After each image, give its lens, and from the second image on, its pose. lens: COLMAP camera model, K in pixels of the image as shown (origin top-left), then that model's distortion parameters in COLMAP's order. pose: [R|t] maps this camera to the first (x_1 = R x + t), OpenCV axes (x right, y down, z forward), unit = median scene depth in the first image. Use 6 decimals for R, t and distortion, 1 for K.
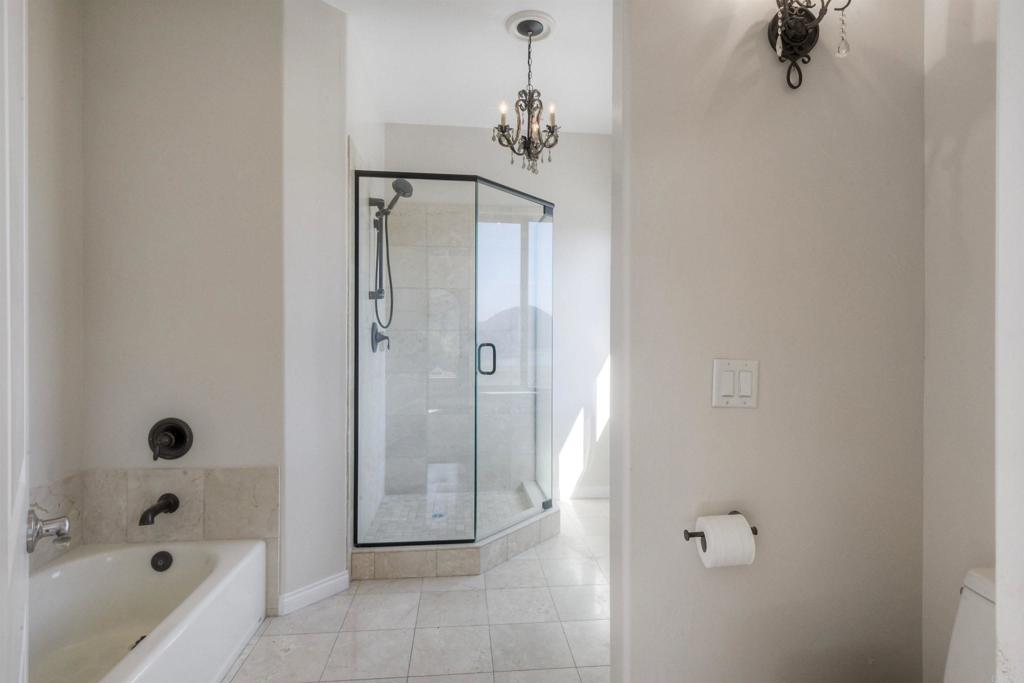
lens RADIAL K [[507.1, 0, 512.0], [0, 507.1, 341.5], [0, 0, 1]] dist [-0.000085, -0.000011]
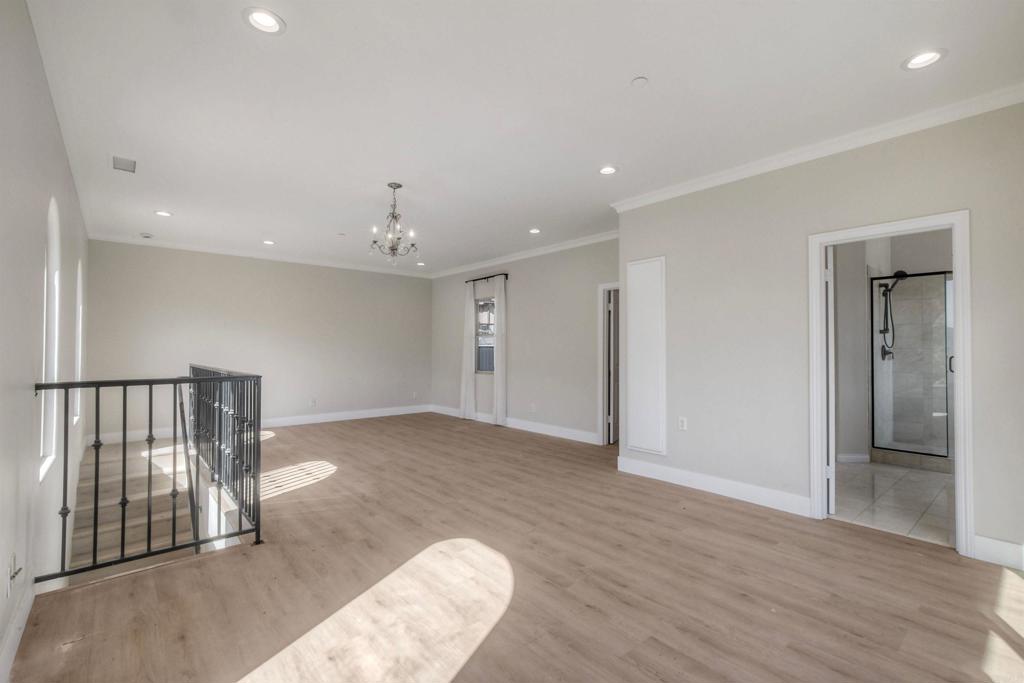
lens RADIAL K [[455.2, 0, 513.4], [0, 455.2, 343.9], [0, 0, 1]] dist [0.002939, -0.000084]
pose [[0.571104, -0.013559, -0.820766, 0.370259], [-0.002651, 0.999828, -0.018362, -0.006253], [0.820874, 0.012662, 0.570969, -1.217123]]
